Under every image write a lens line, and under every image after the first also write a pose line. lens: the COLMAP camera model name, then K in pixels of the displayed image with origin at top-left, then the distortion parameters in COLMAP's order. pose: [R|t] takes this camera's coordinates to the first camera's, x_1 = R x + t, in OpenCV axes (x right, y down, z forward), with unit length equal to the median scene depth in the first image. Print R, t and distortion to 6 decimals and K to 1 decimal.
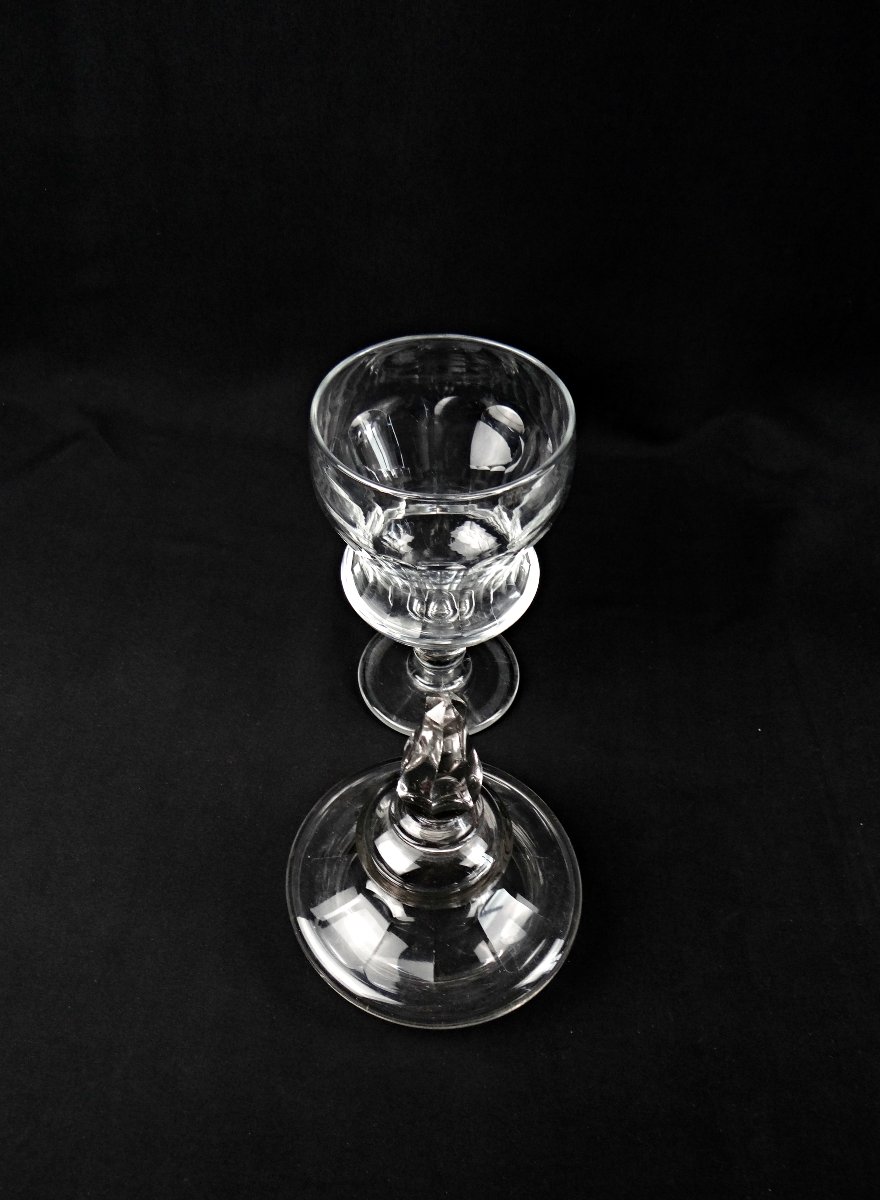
lens RADIAL K [[1051.7, 0, 440.0], [0, 1051.7, 600.0], [0, 0, 1]] dist [-0.012177, -0.006525]
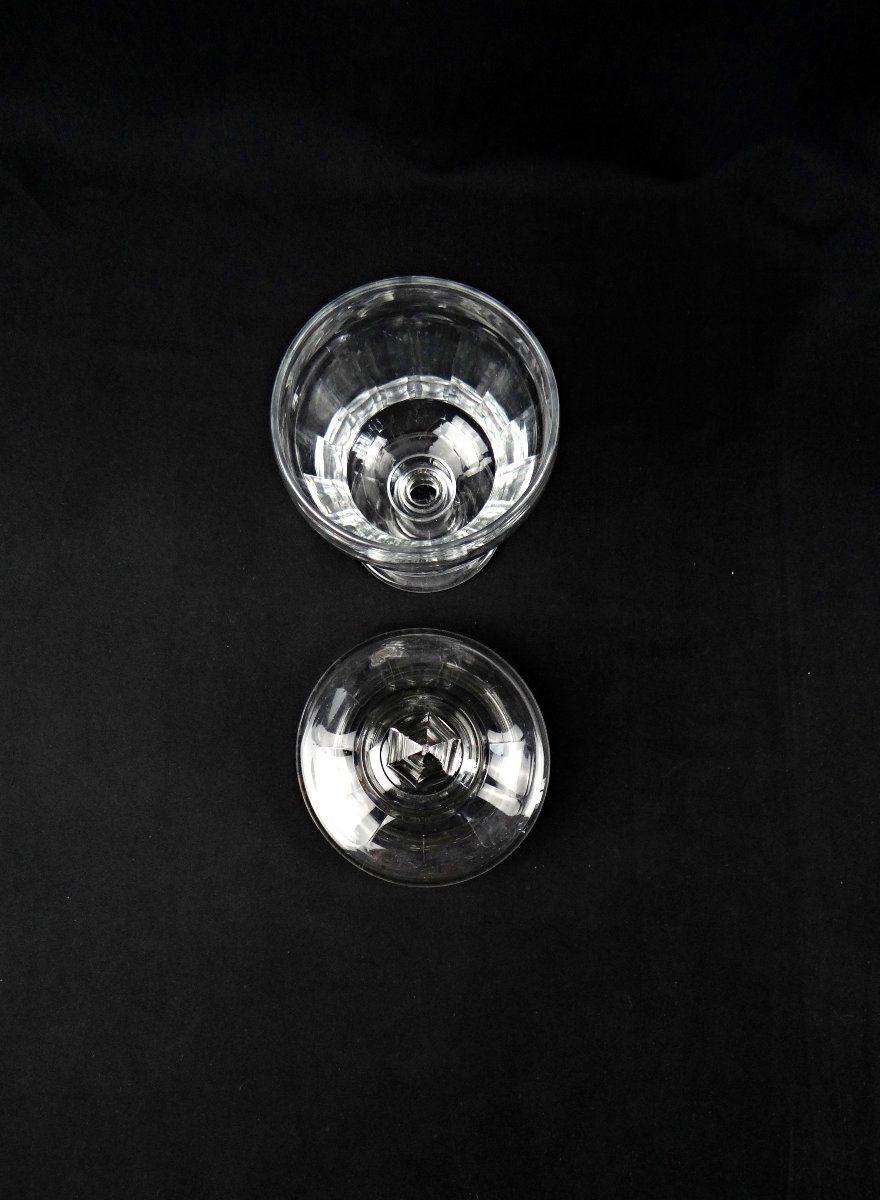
lens RADIAL K [[1051.7, 0, 440.0], [0, 1051.7, 600.0], [0, 0, 1]] dist [-0.012177, -0.006525]
pose [[0.999773, -0.011583, -0.017863, 0.031183], [0.019808, 0.813605, 0.581081, -0.460273], [0.007803, -0.581303, 0.813650, 0.129370]]
